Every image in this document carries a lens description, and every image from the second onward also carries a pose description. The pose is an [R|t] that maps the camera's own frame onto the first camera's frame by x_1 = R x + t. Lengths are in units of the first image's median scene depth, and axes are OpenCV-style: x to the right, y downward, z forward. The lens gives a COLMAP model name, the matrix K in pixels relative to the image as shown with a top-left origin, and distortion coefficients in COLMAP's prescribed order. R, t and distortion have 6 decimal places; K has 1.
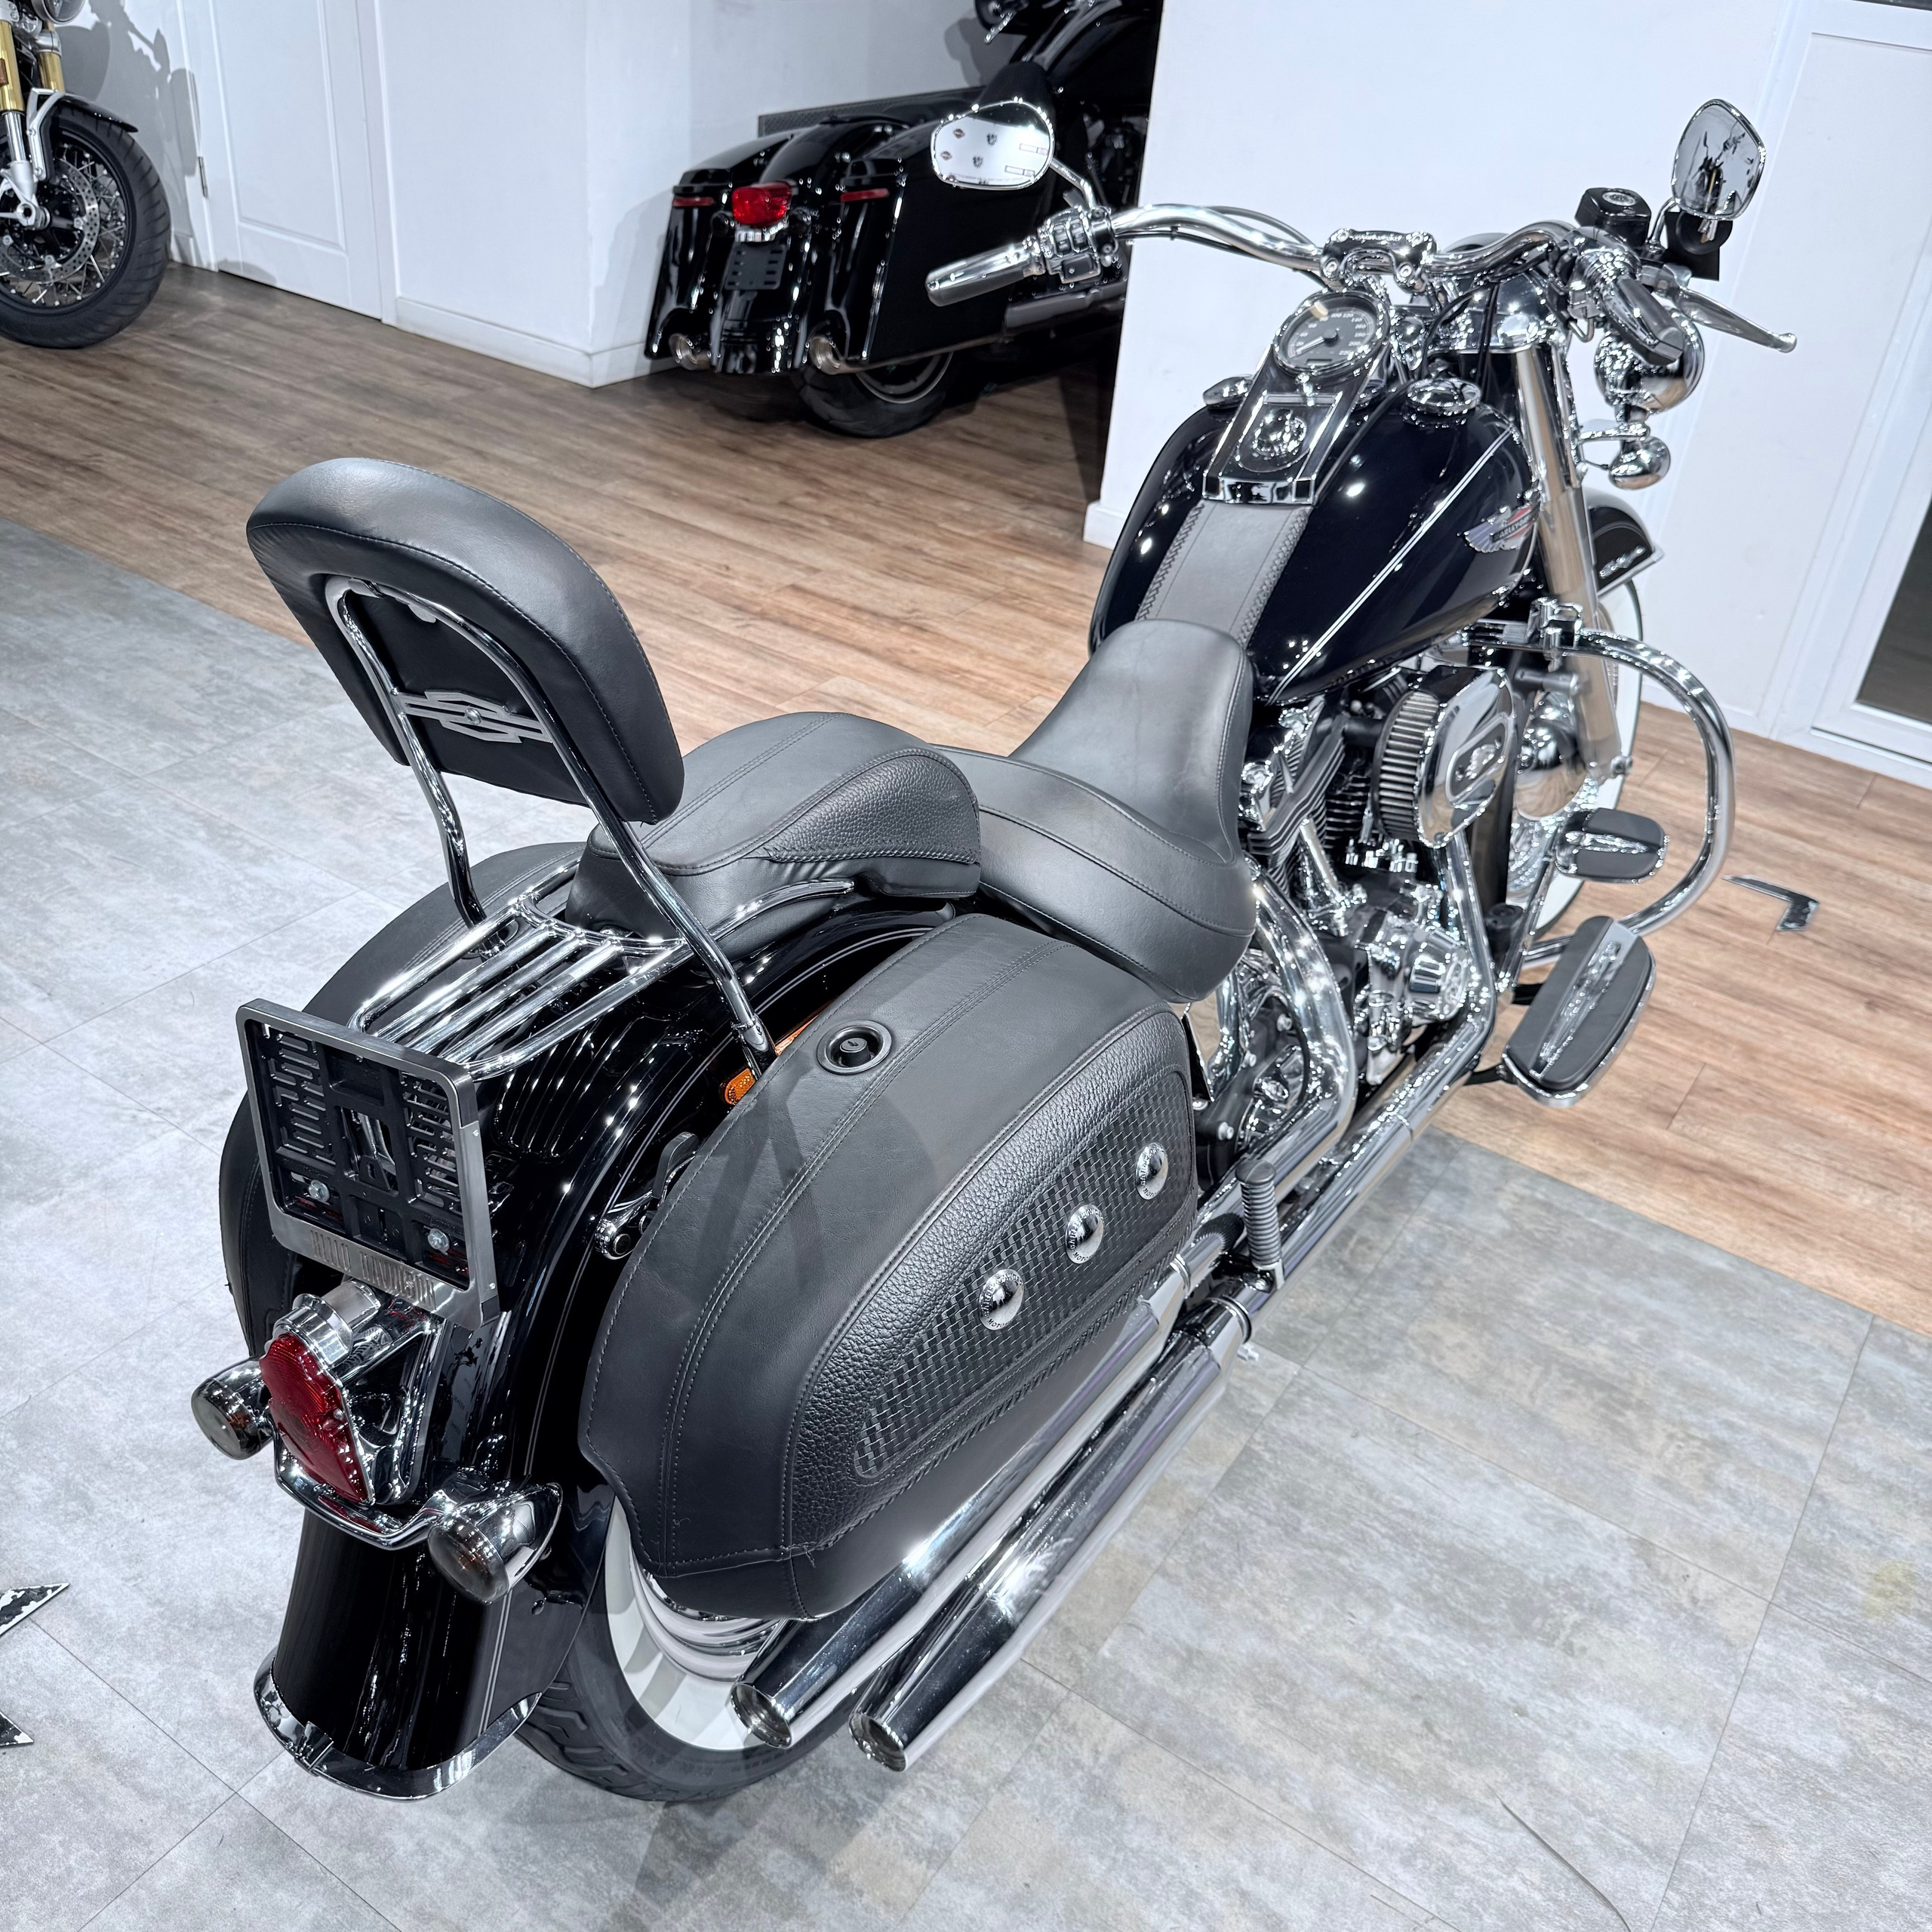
lens RADIAL K [[1830.6, 0, 952.9], [0, 1830.6, 965.2], [0, 0, 1]] dist [0.037349, -0.074313]
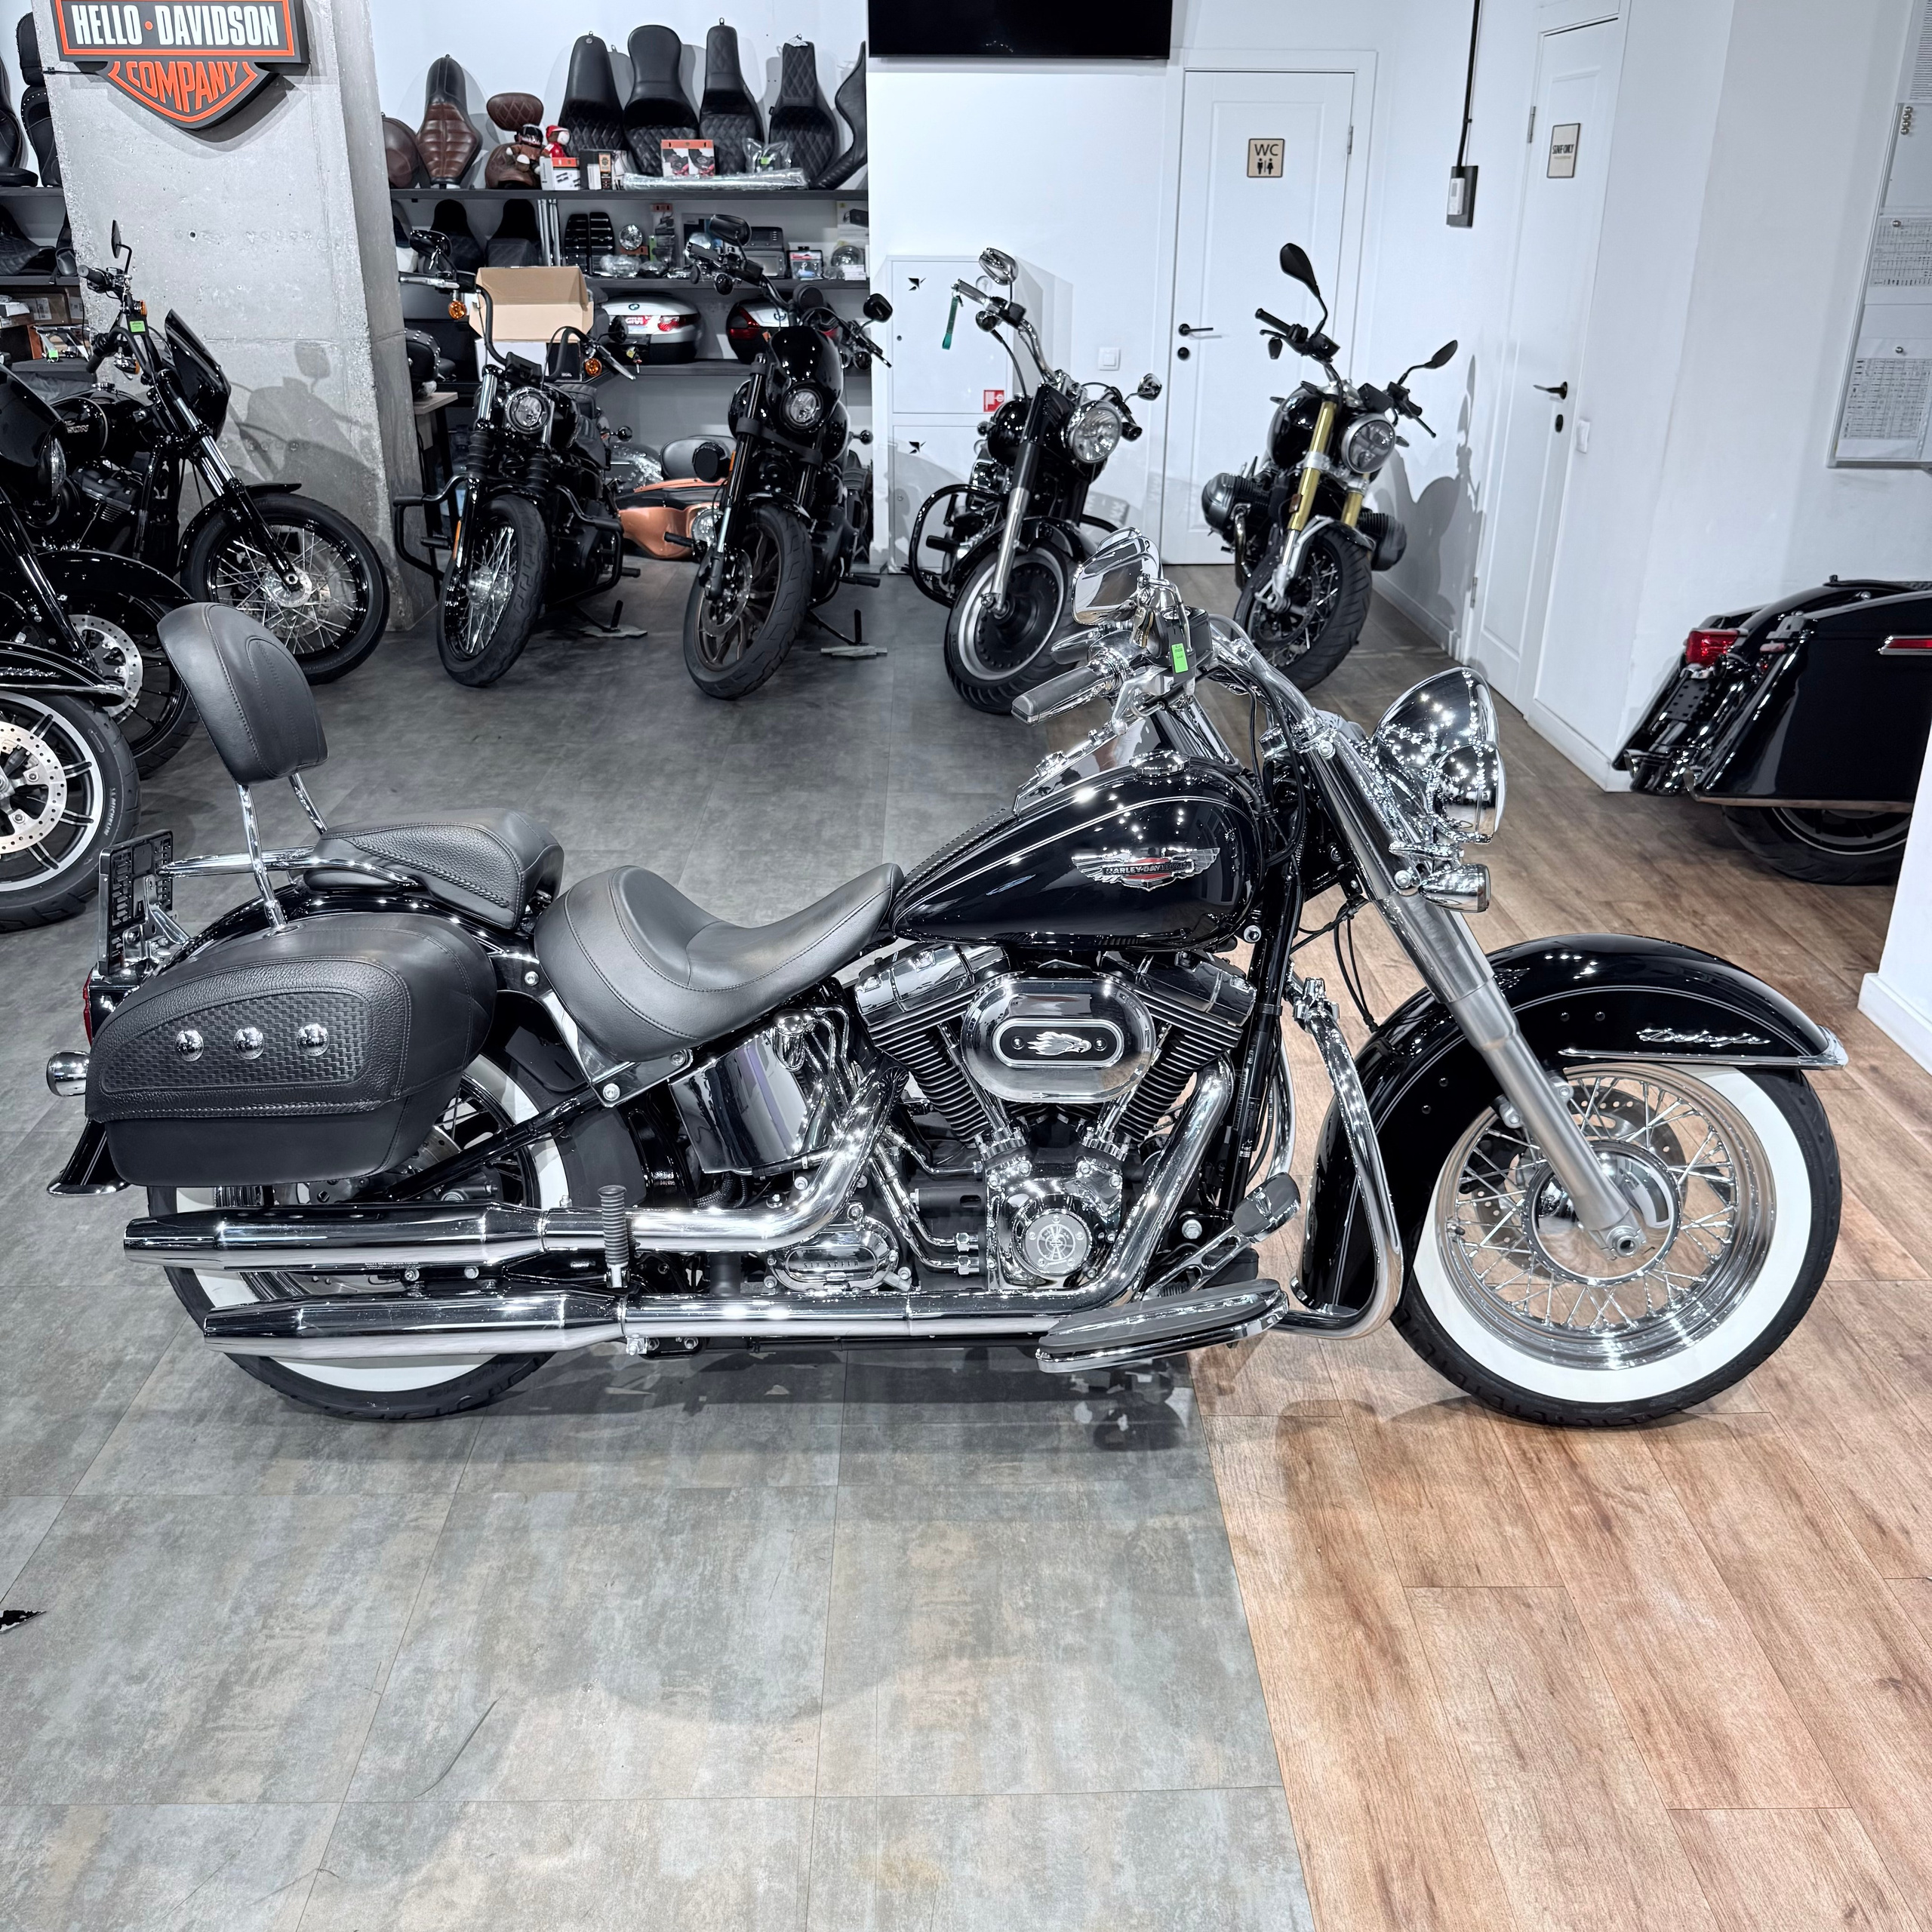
lens RADIAL K [[1788.4, 0, 966.0], [0, 1788.4, 966.0], [0, 0, 1]] dist [0.153388, -0.322777]
pose [[0.573549, 0.248440, -0.780589, 1.224470], [-0.412750, 0.910746, -0.013409, -0.125653], [0.707587, 0.329879, 0.624901, 0.226551]]
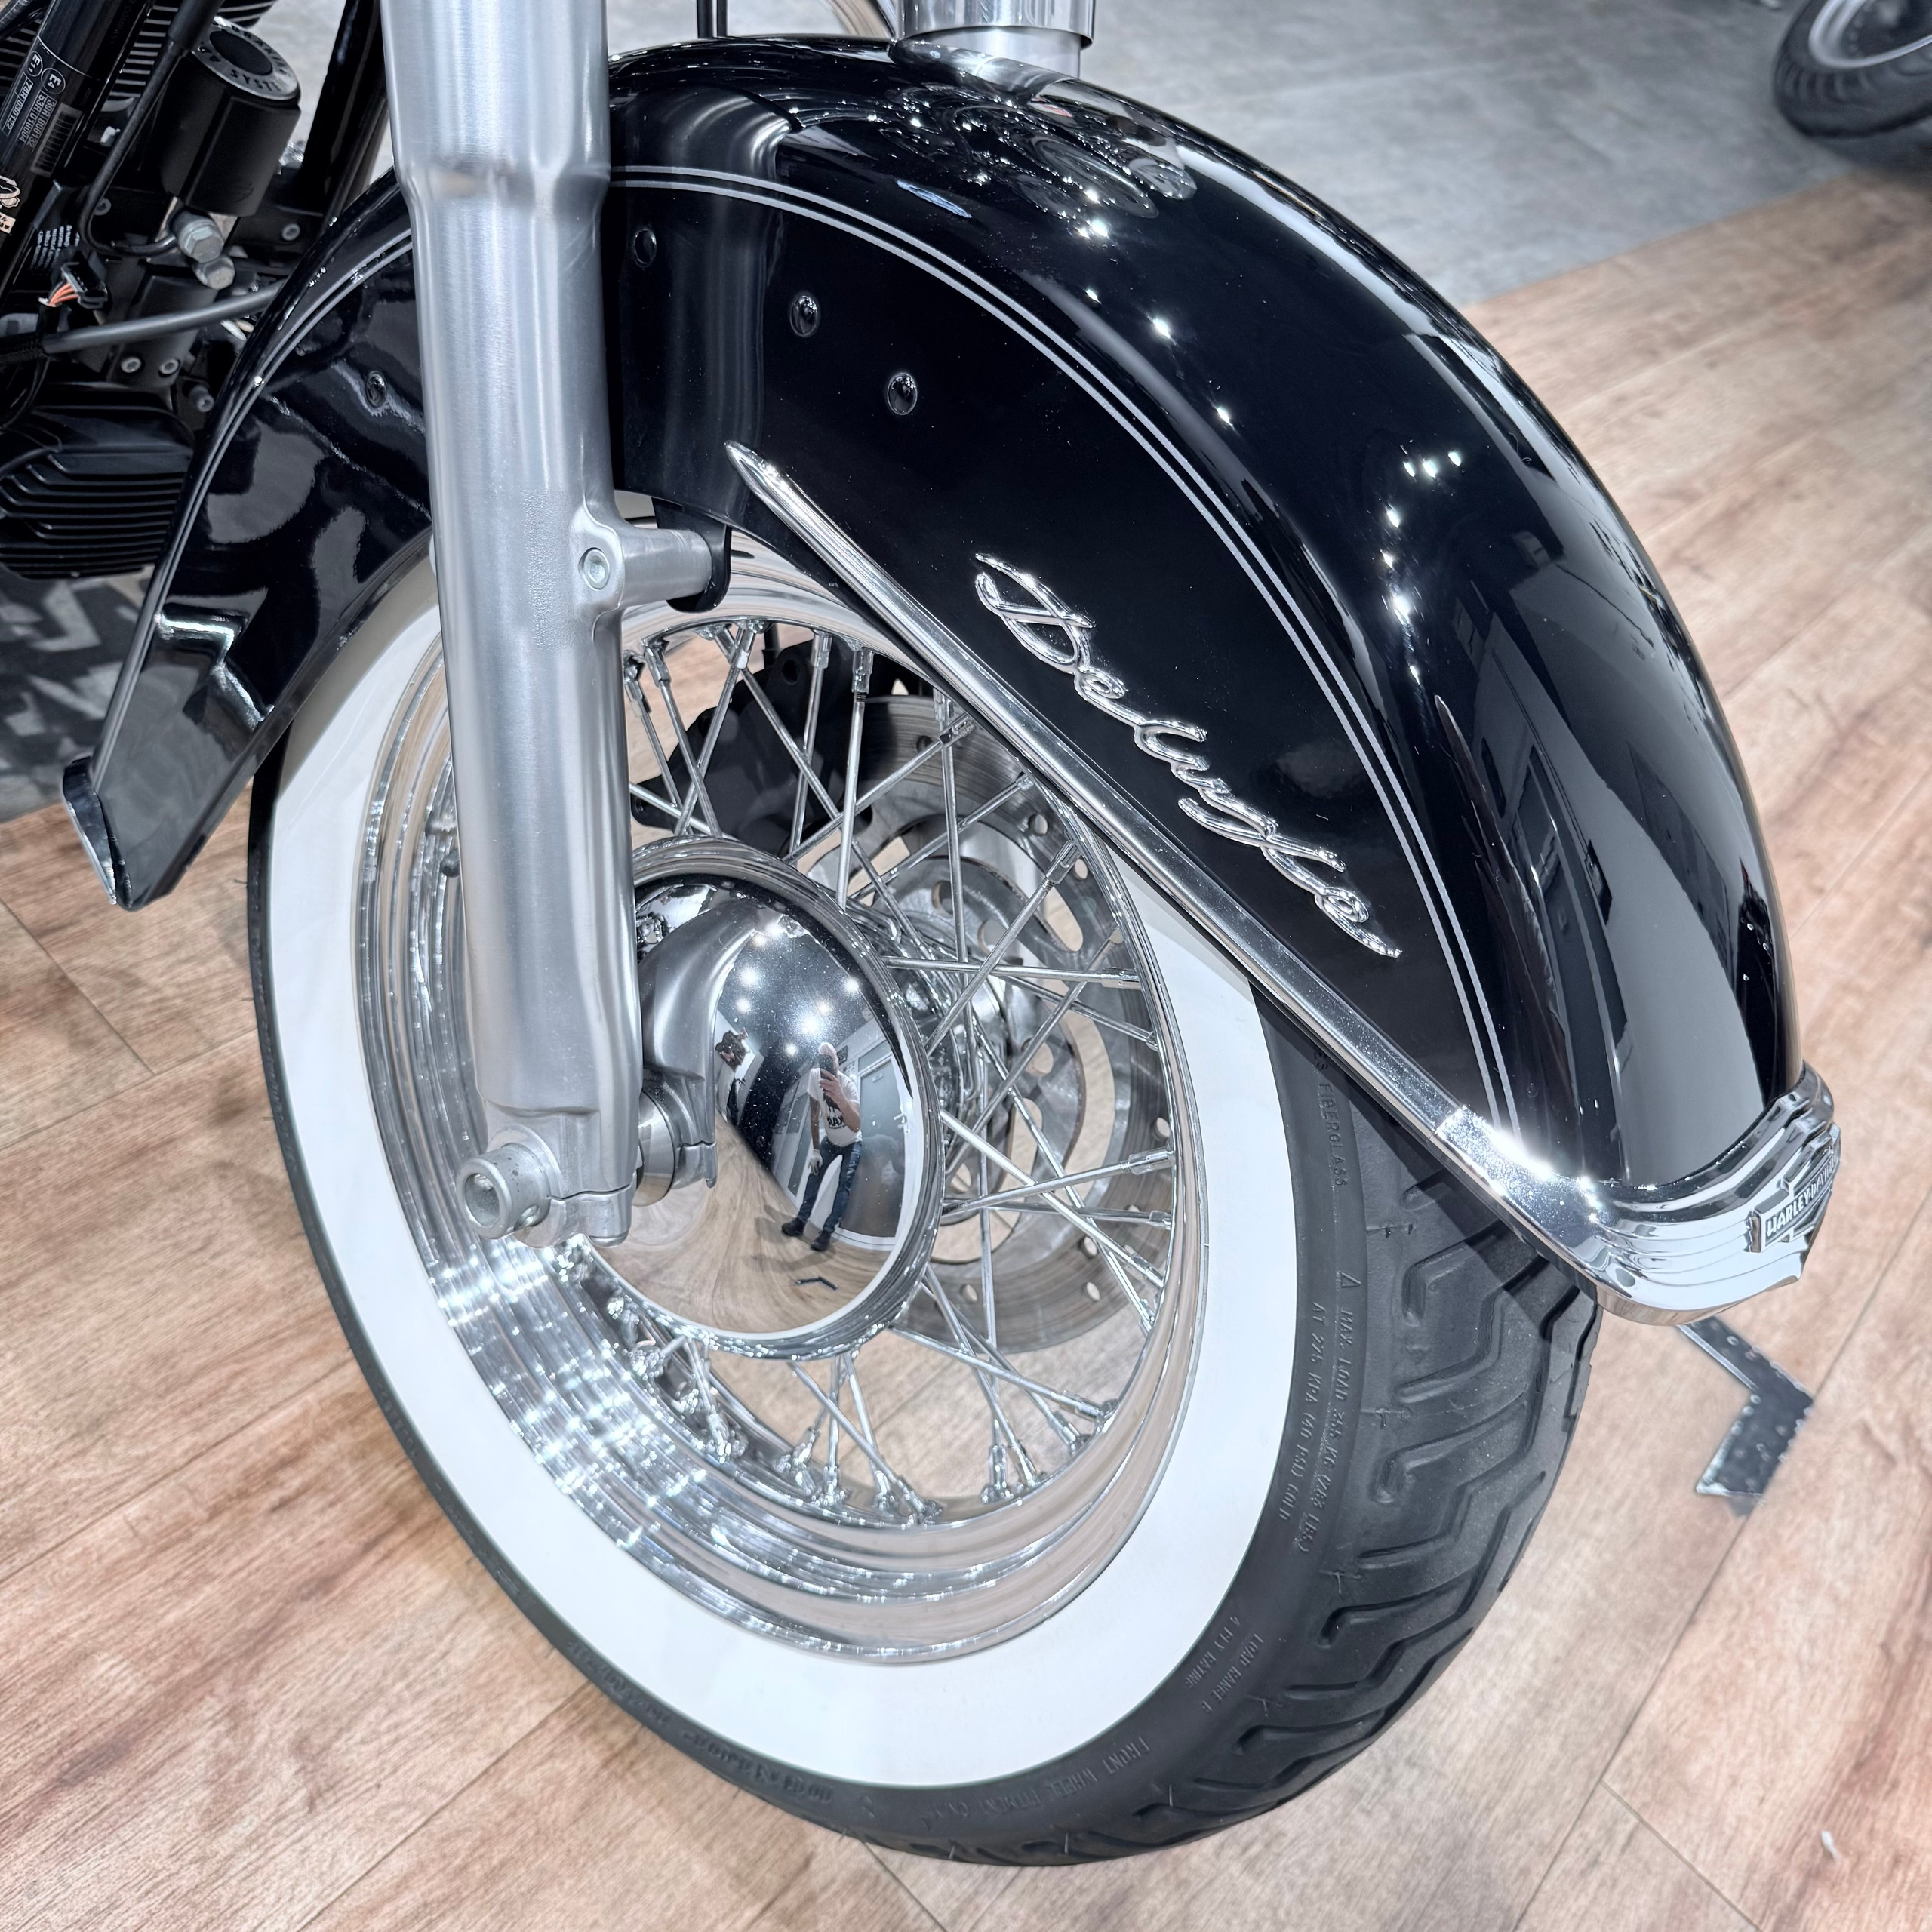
lens RADIAL K [[1814.6, 0, 962.4], [0, 1814.6, 957.9], [0, 0, 1]] dist [0.082984, -0.152878]
pose [[-0.086467, 0.641370, -0.762344, 0.752194], [-0.795243, 0.416489, 0.440596, -0.395806], [0.600093, 0.644345, 0.474033, 1.303149]]
